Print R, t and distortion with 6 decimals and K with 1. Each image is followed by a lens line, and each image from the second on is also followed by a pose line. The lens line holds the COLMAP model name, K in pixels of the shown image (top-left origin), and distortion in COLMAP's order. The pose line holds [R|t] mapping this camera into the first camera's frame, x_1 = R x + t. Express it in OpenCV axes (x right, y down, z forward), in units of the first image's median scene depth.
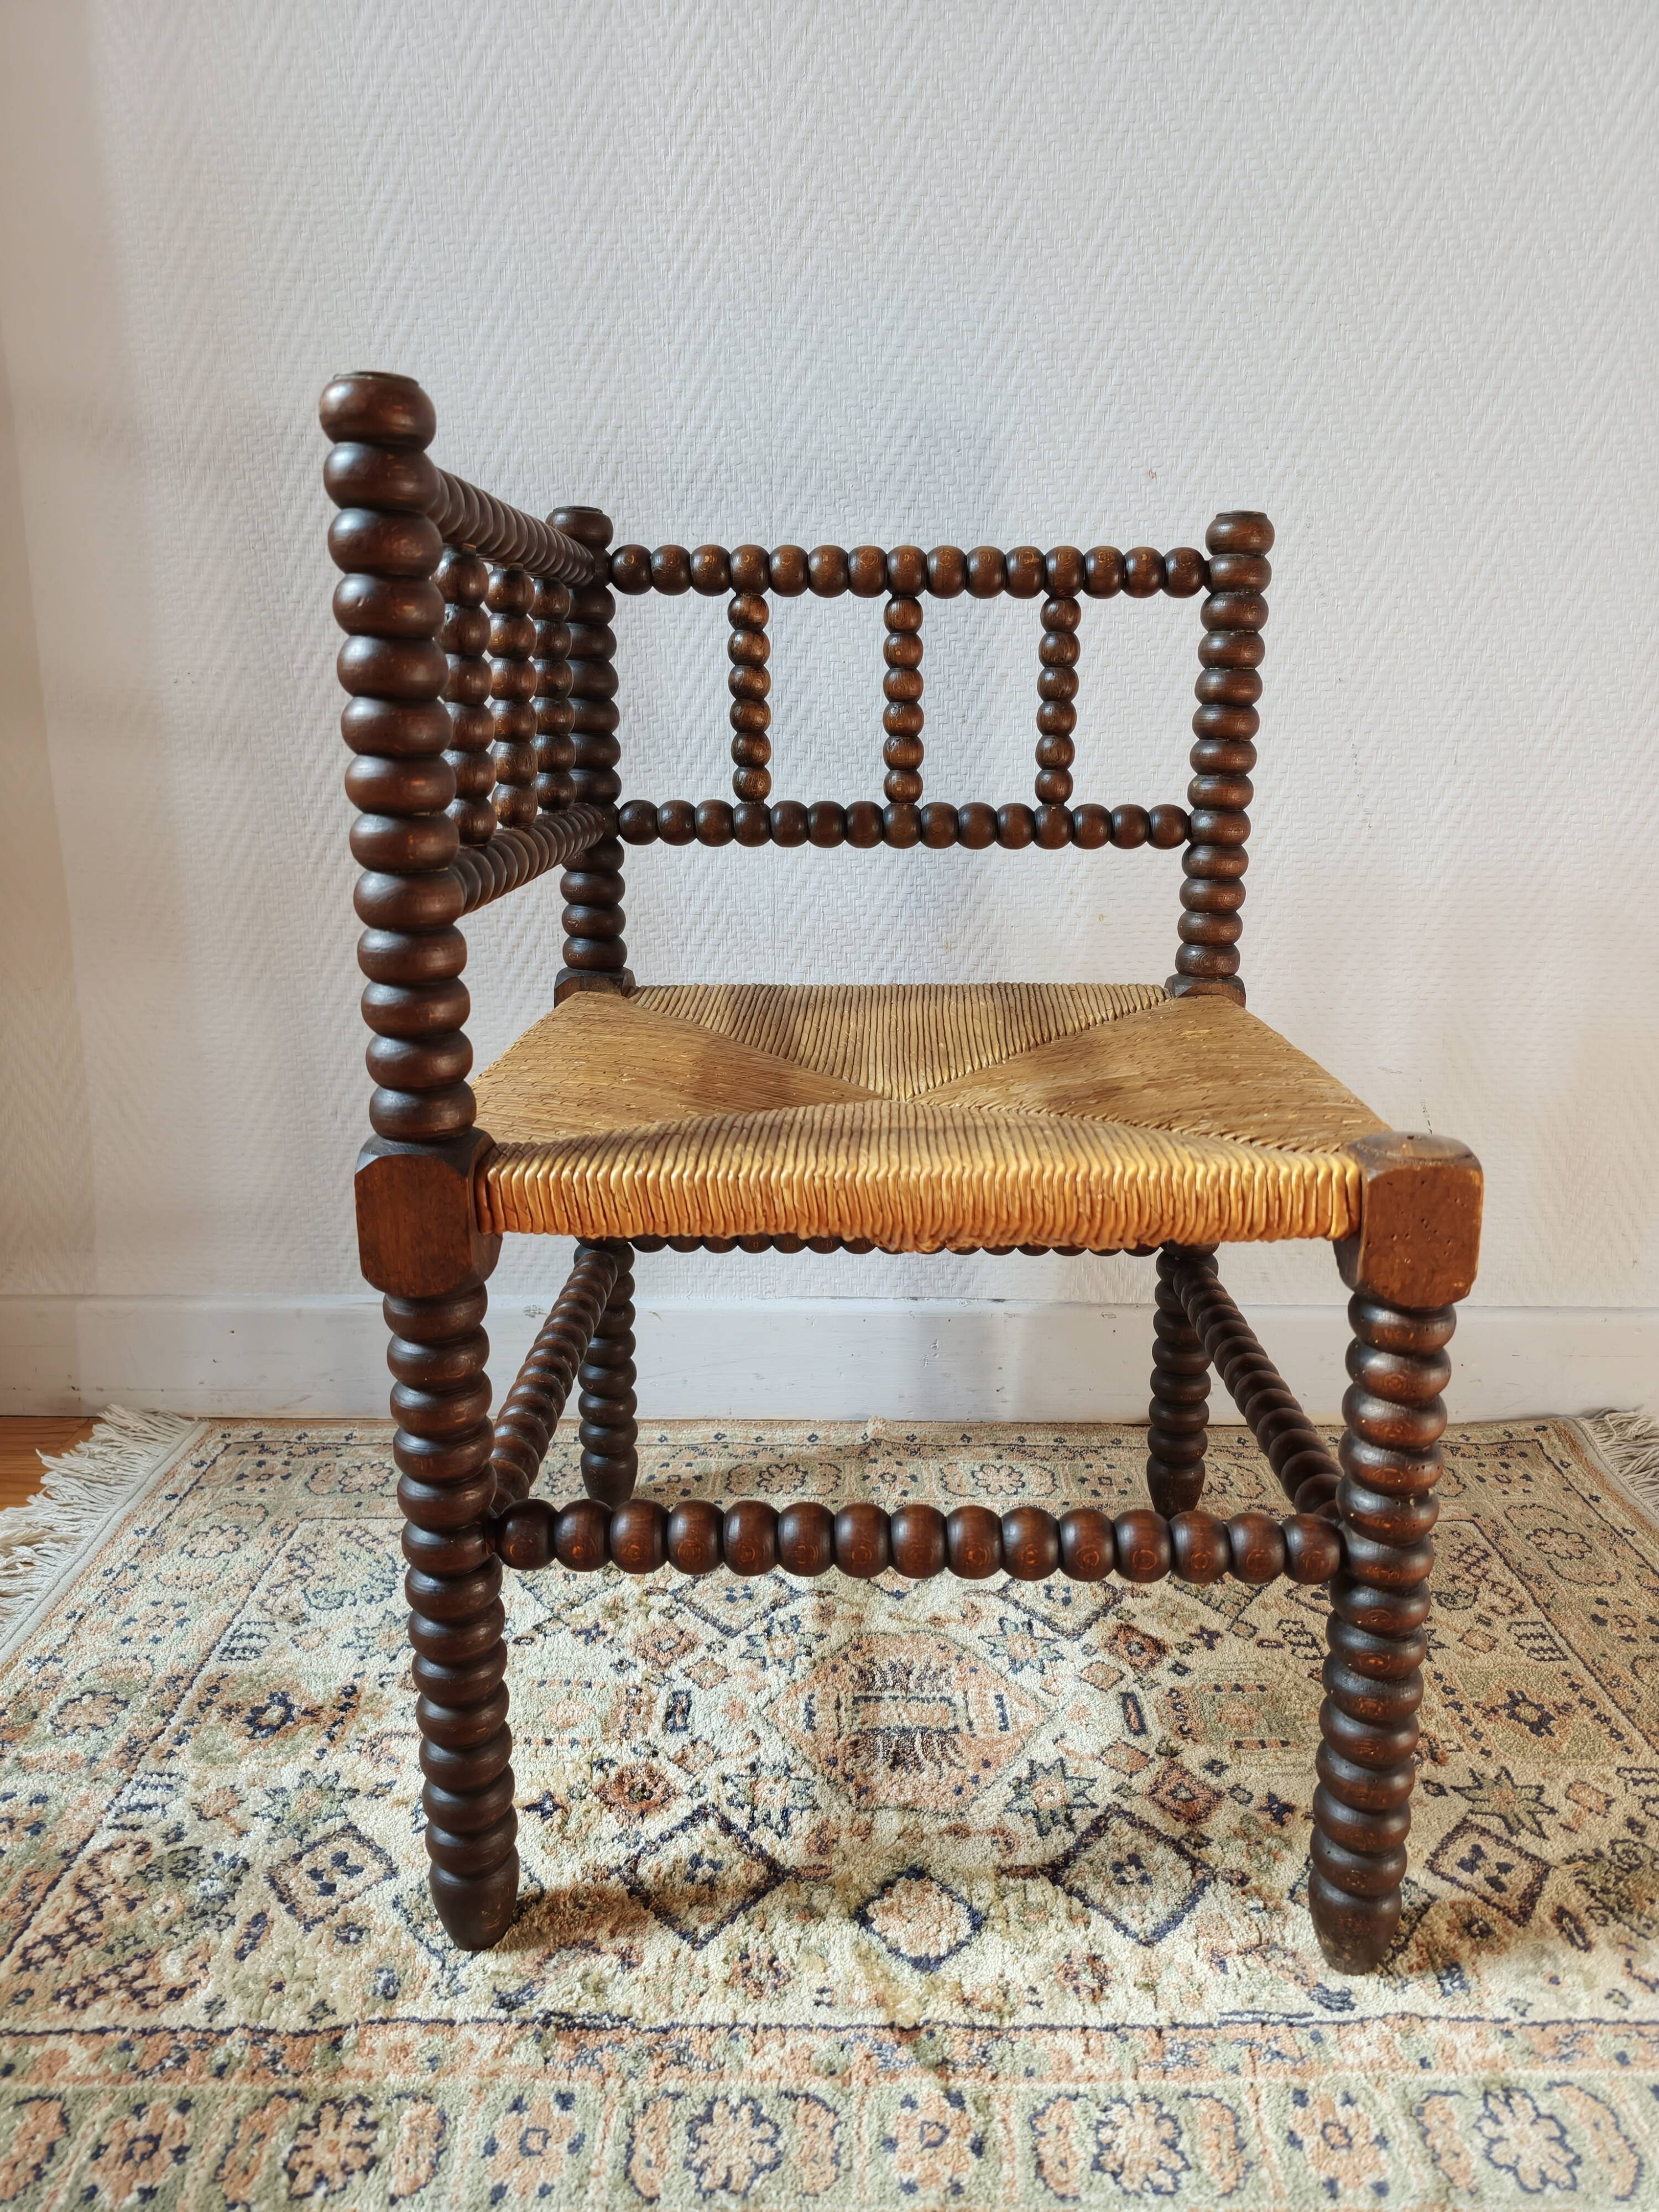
lens RADIAL K [[1550.8, 0, 846.7], [0, 1550.8, 1039.7], [0, 0, 1]] dist [-0.022981, -0.001119]
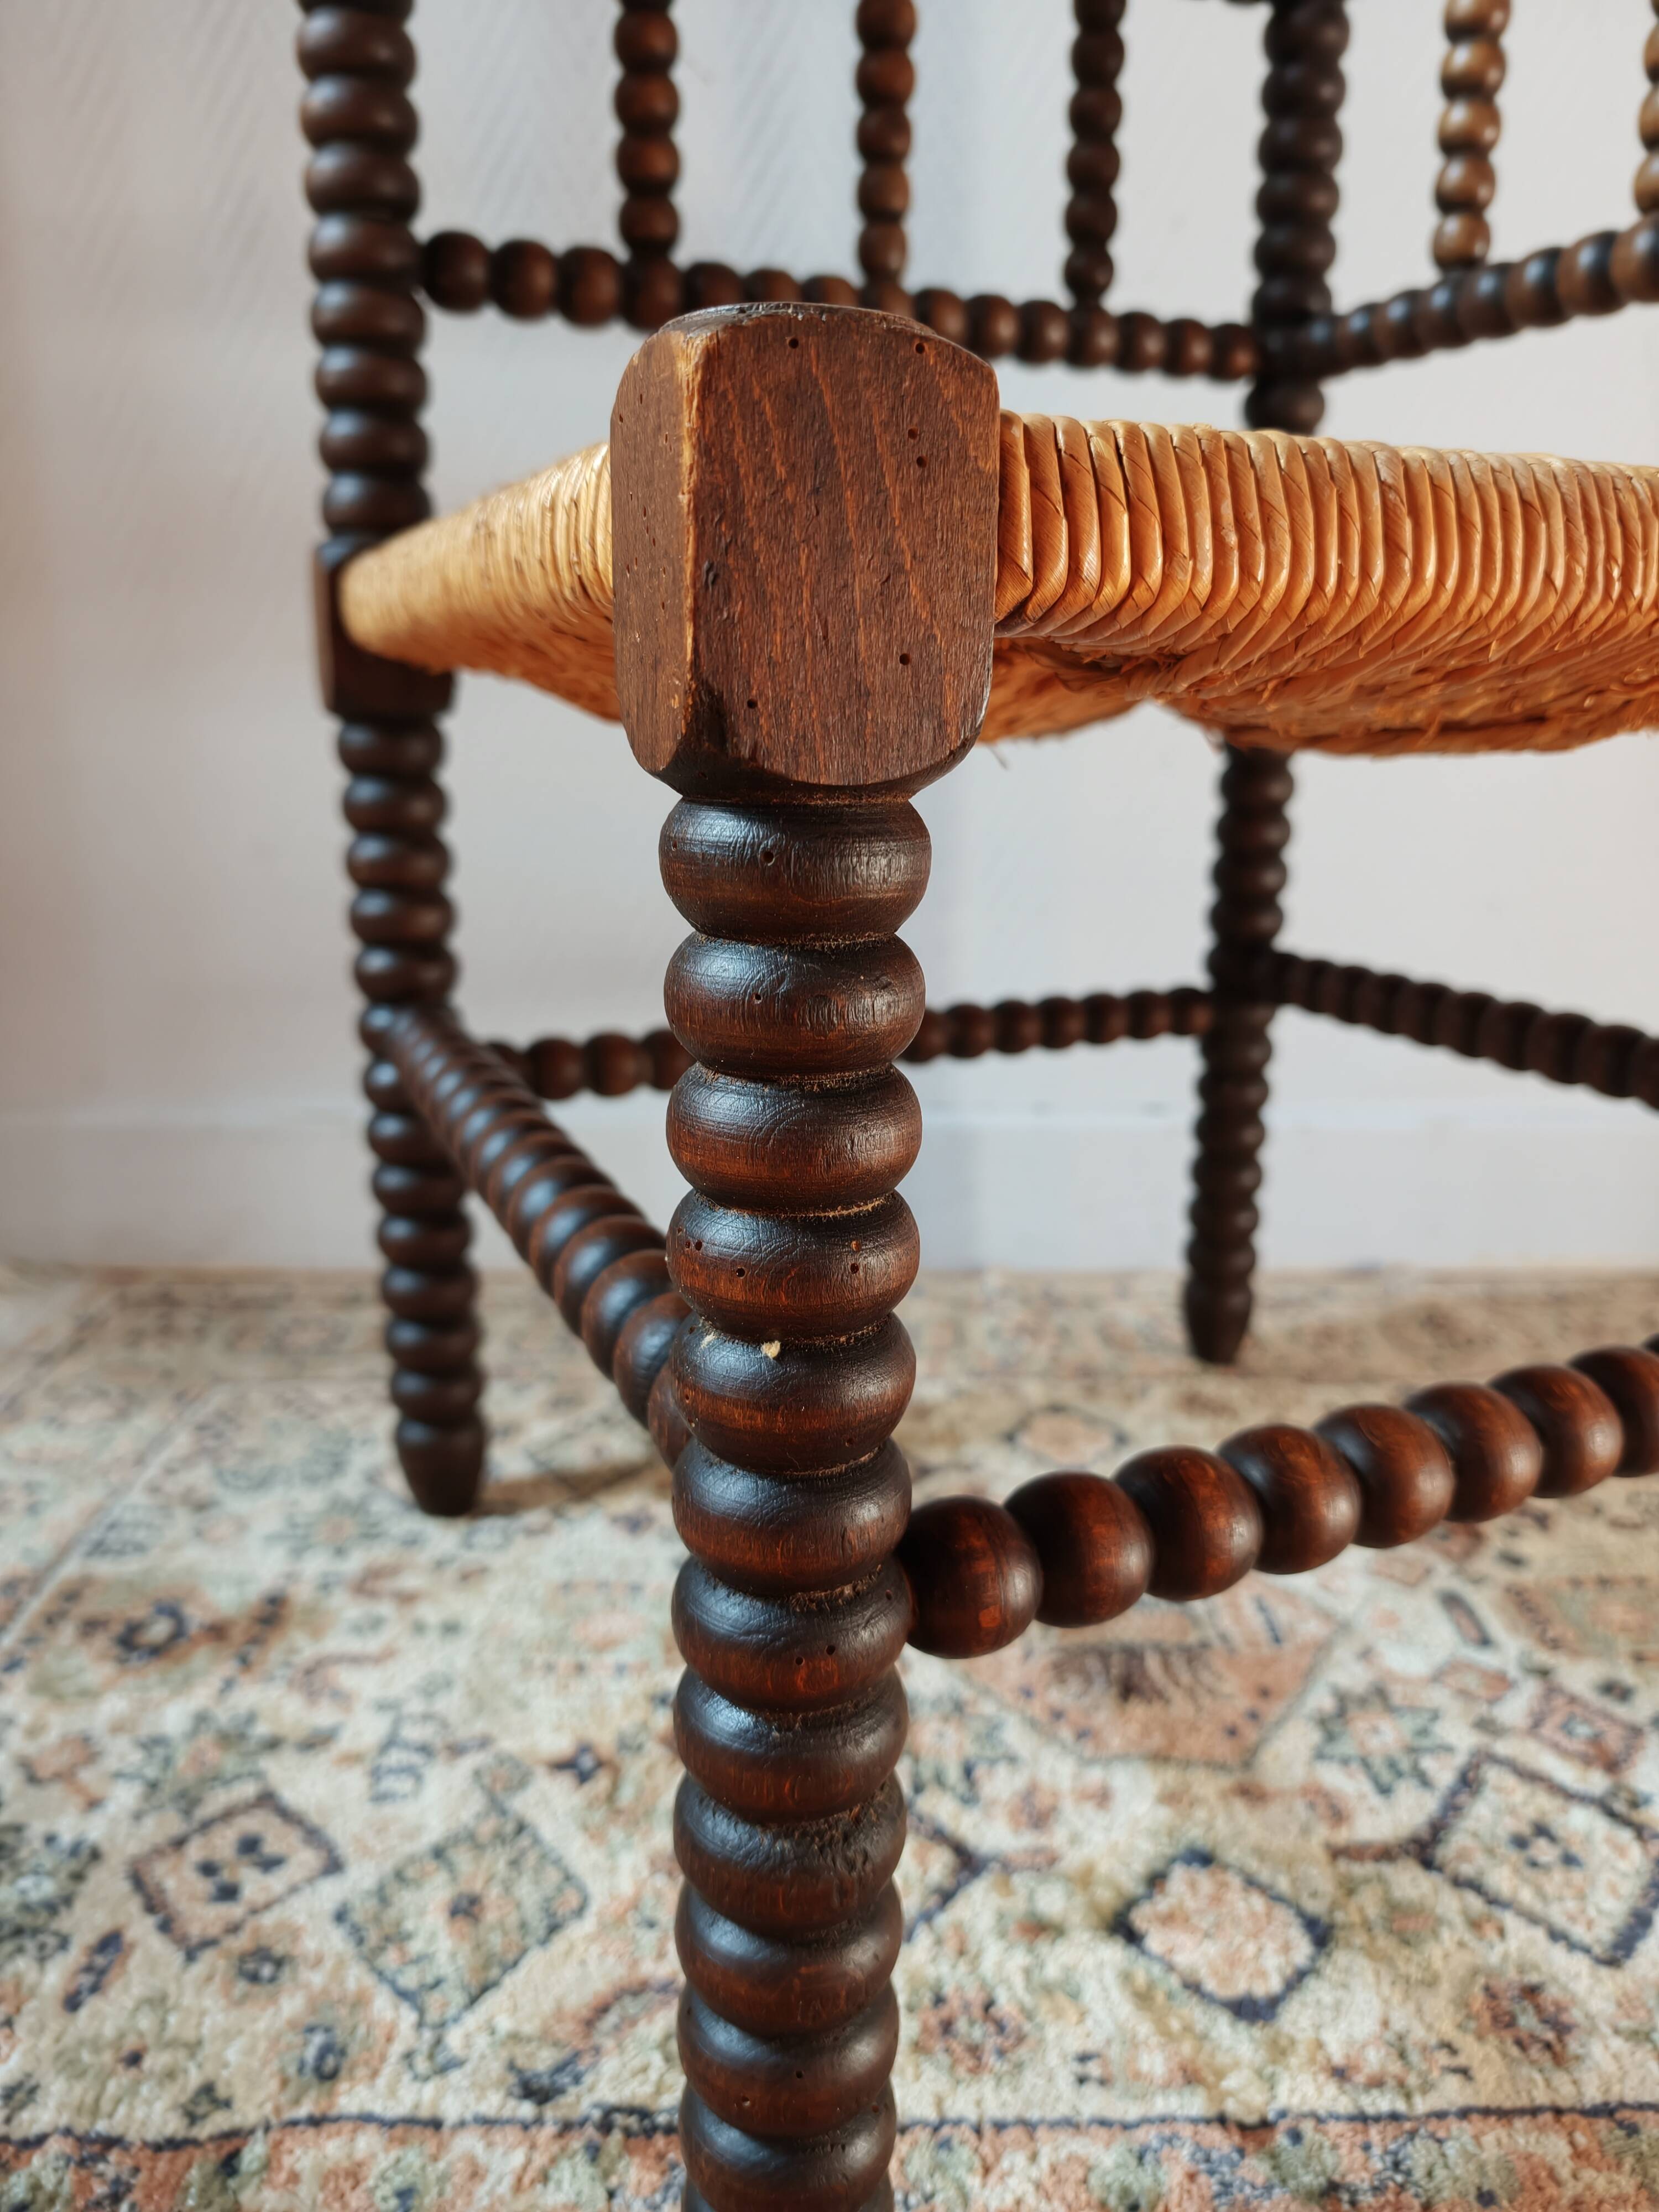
lens RADIAL K [[1588.1, 0, 845.2], [0, 1588.1, 1110.7], [0, 0, 1]] dist [-0.031990, 0.018026]
pose [[0.999958, -0.004491, 0.008029, -0.098444], [0.004124, 0.998970, 0.045177, 0.217439], [-0.008223, -0.045142, 0.998947, 0.391008]]
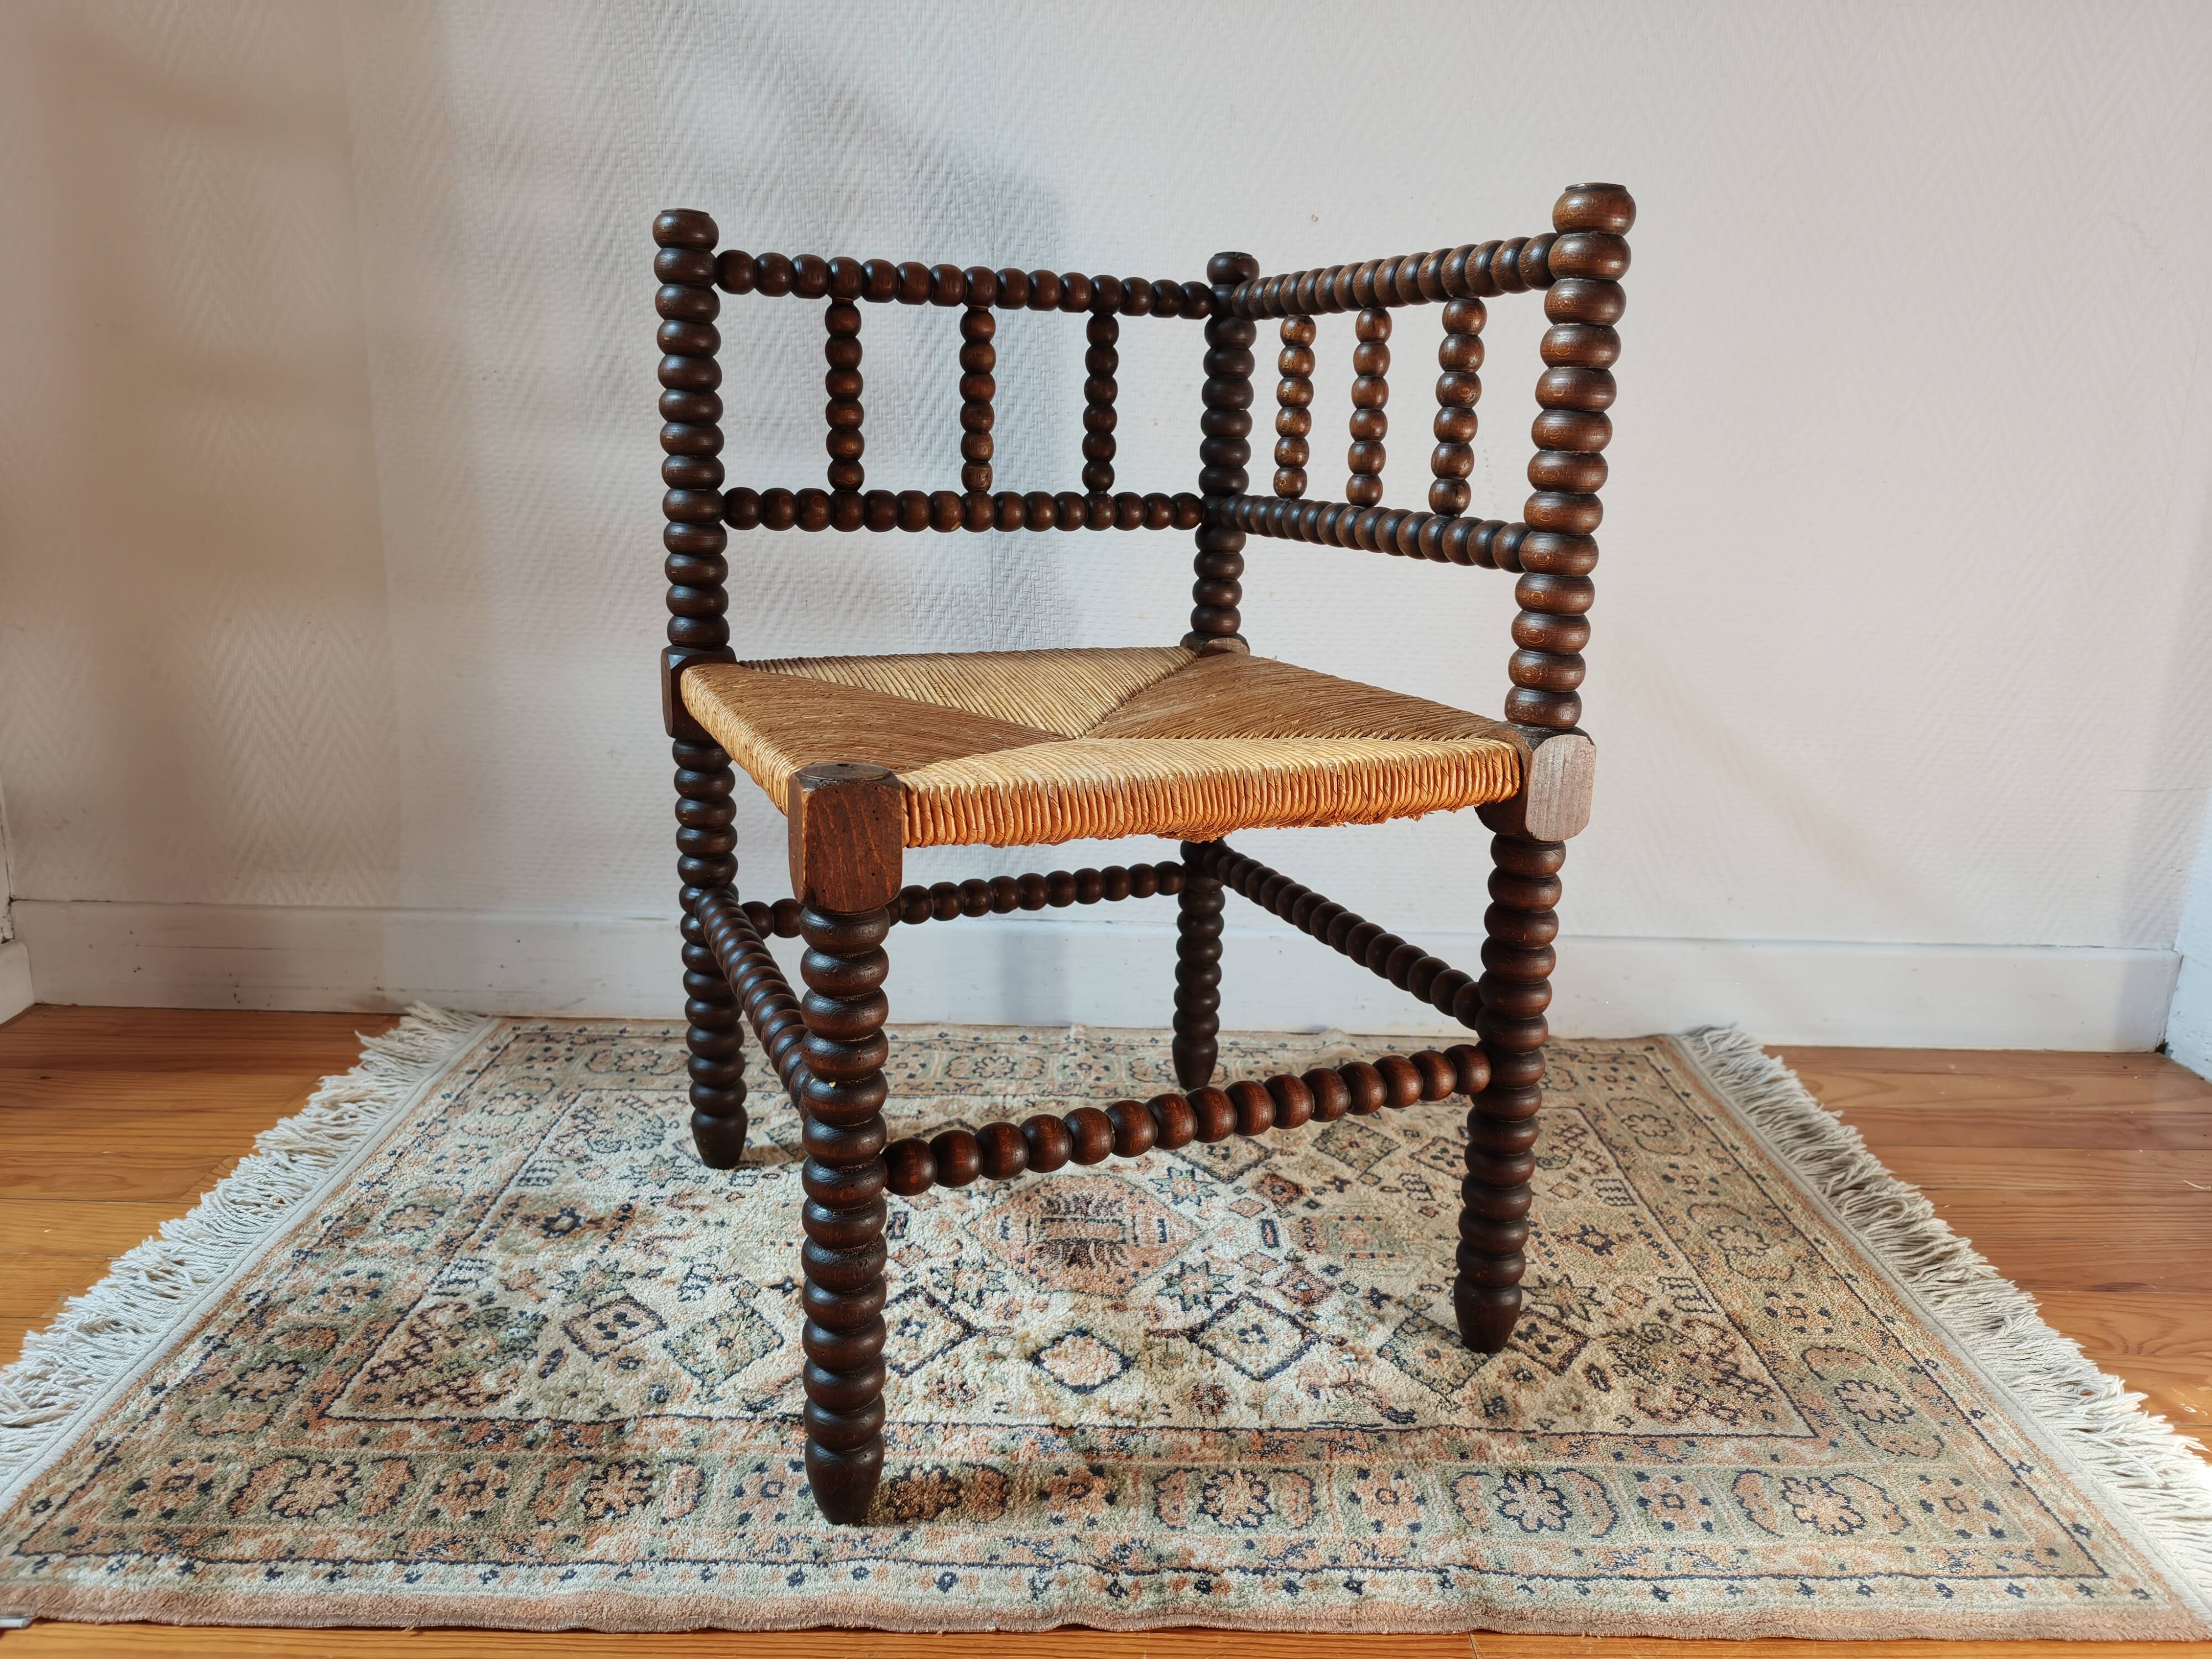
lens RADIAL K [[1550.8, 0, 1112.9], [0, 1550.8, 769.2], [0, 0, 1]] dist [-0.022981, -0.001119]
pose [[0.999829, 0.017004, 0.007244, 0.053852], [-0.017044, 0.999840, 0.005478, 0.075586], [-0.007150, -0.005600, 0.999959, -0.255786]]
